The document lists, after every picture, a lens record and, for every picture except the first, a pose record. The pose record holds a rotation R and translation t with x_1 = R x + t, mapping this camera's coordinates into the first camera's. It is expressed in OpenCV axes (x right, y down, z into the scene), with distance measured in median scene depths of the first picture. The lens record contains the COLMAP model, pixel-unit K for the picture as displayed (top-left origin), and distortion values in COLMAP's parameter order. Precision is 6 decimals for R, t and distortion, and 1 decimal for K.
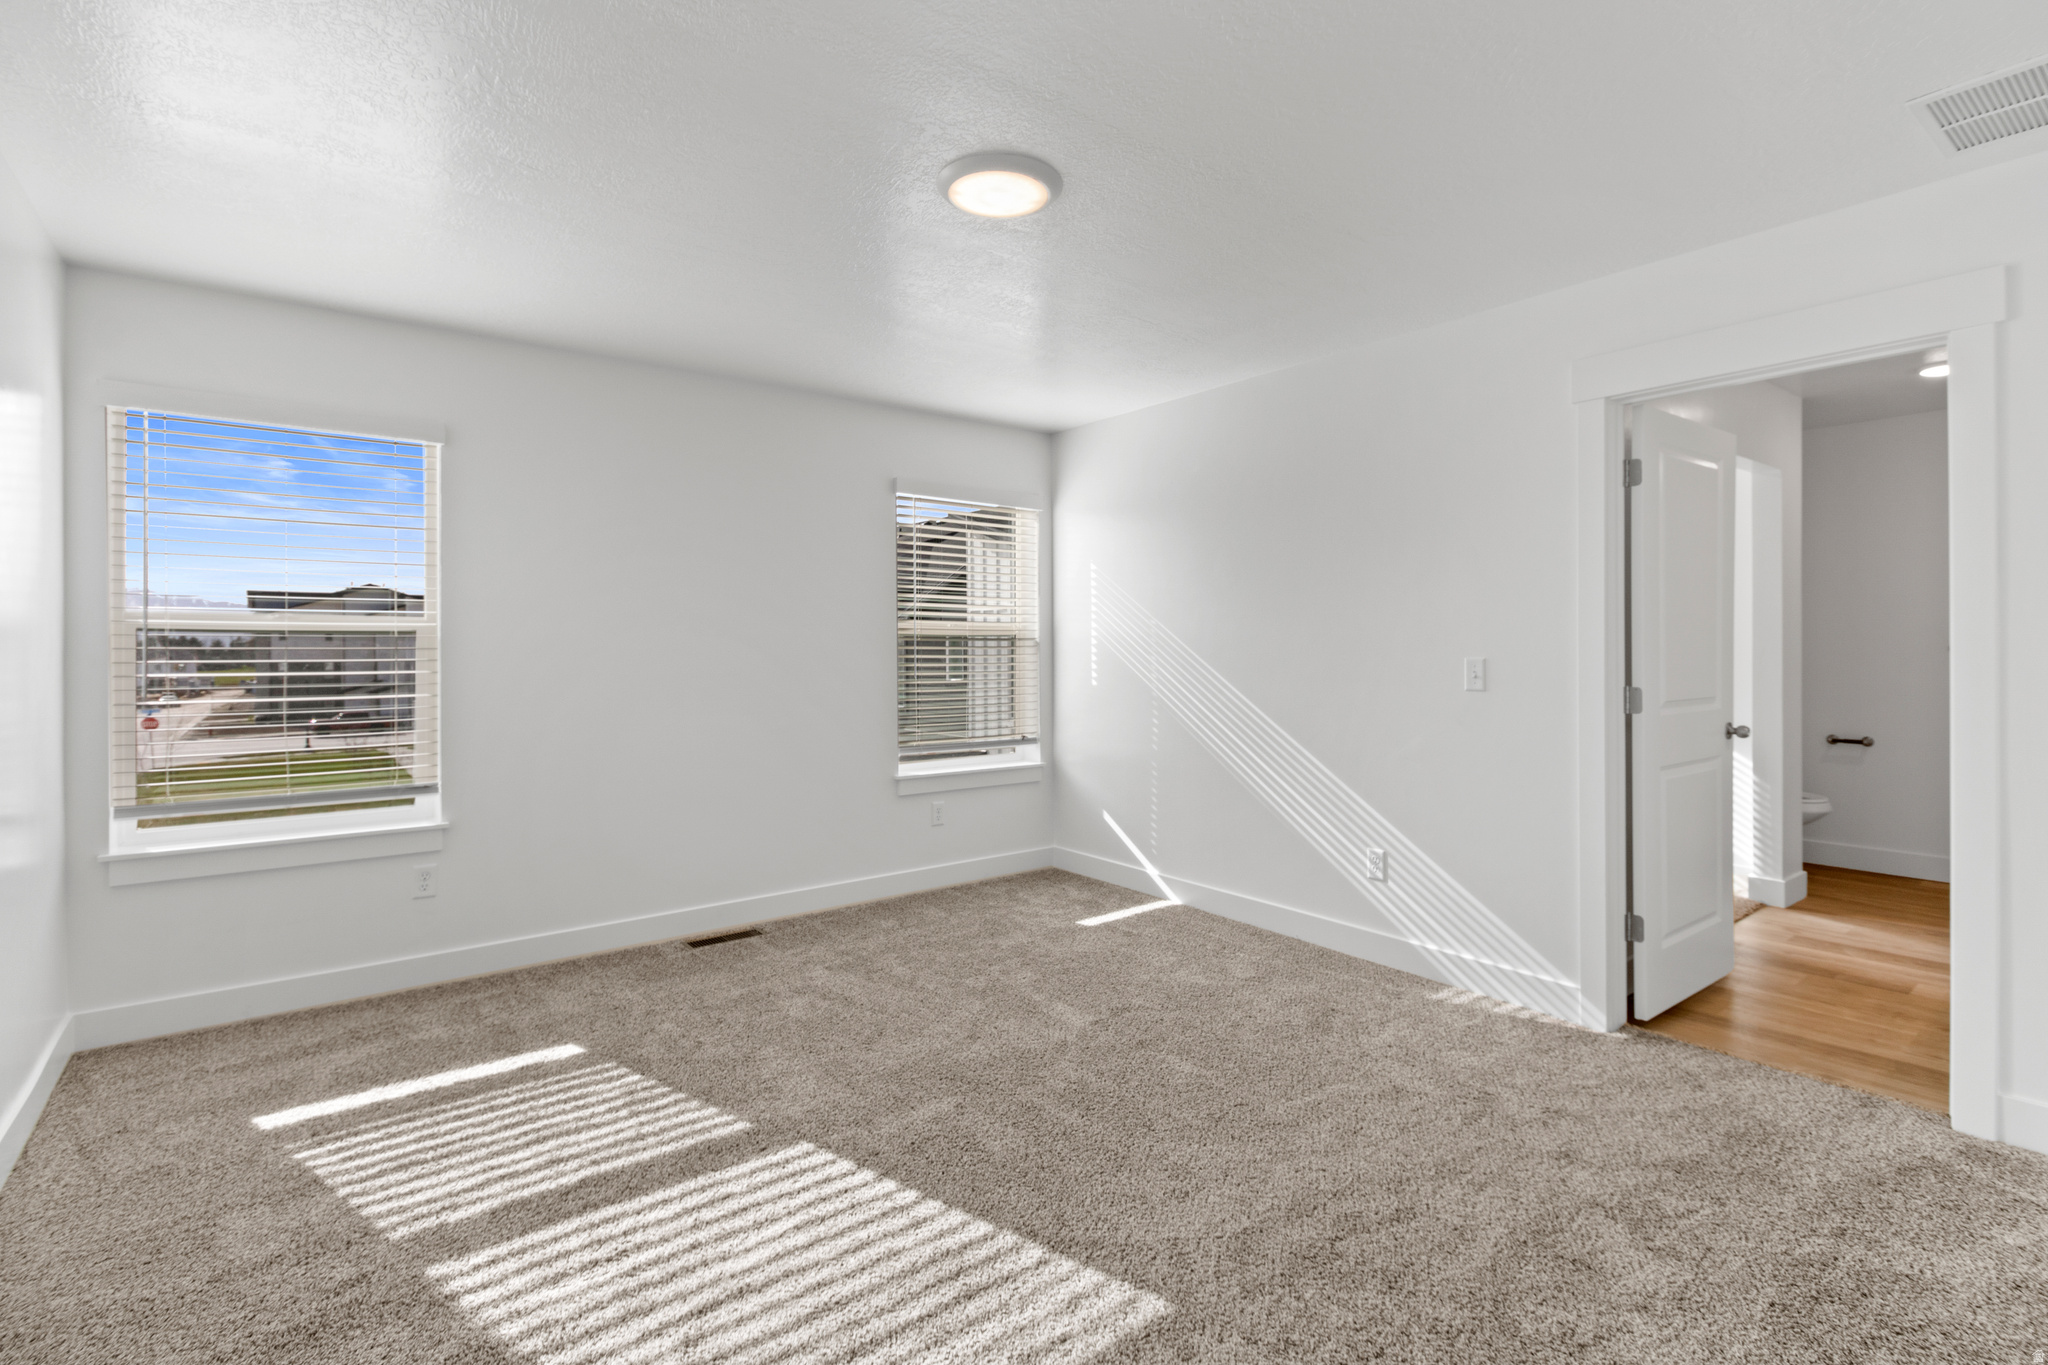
lens RADIAL K [[959.0, 0, 1051.5], [0, 959.0, 637.3], [0, 0, 1]] dist [-0.003524, -0.007433]
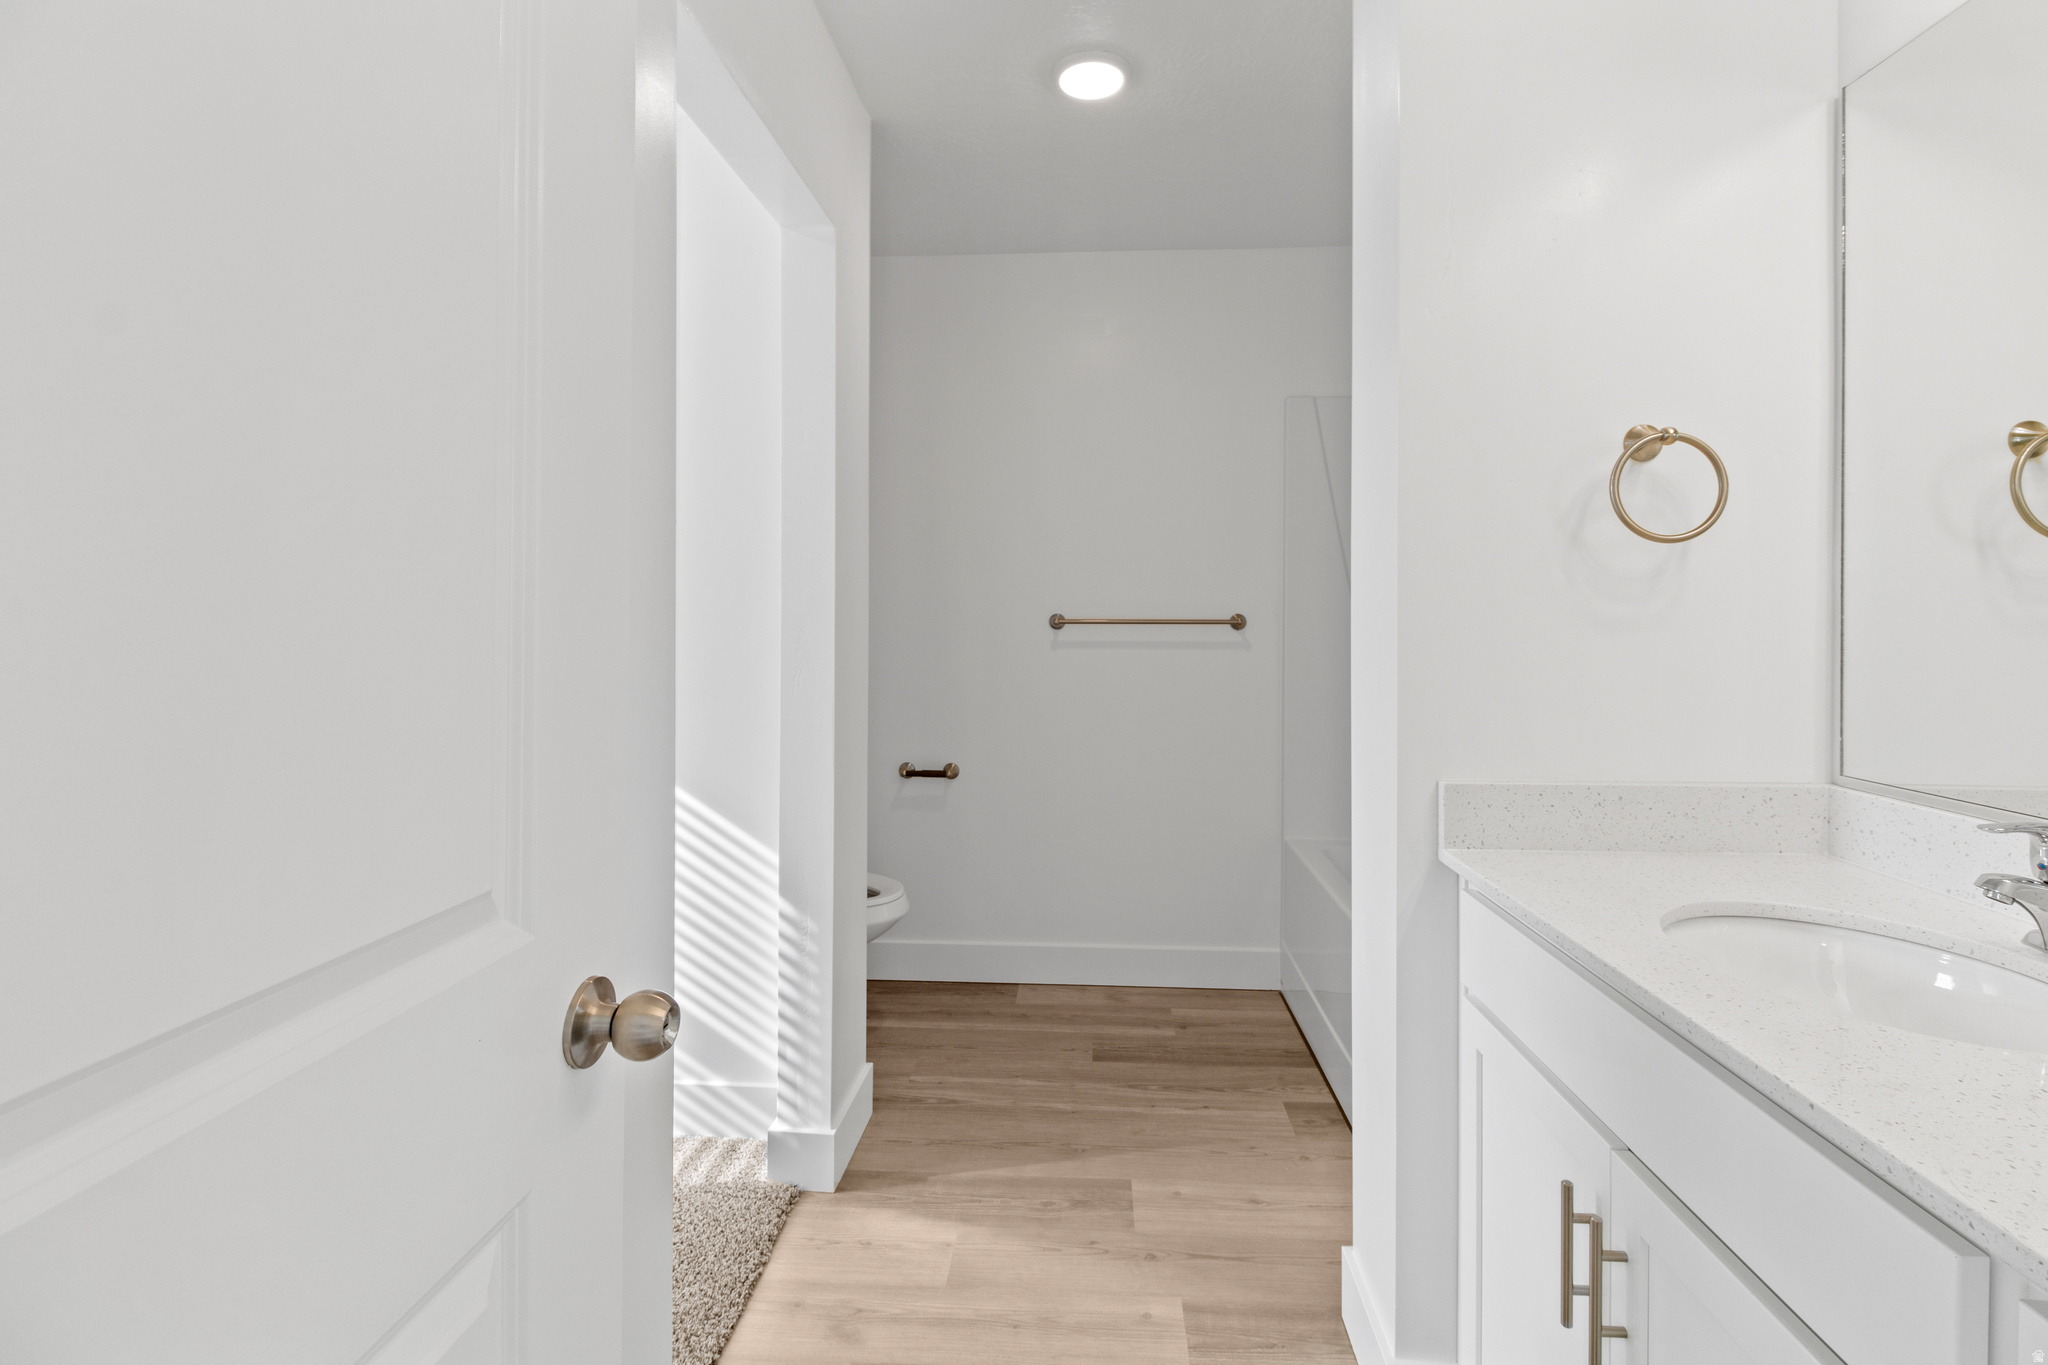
lens RADIAL K [[959.0, 0, 1061.7], [0, 959.0, 621.4], [0, 0, 1]] dist [-0.003524, -0.007433]
pose [[0.648447, 0.003950, 0.761249, 0.598475], [-0.010455, 0.999938, 0.003717, 0.009072], [-0.761188, -0.010369, 0.648448, 0.760339]]
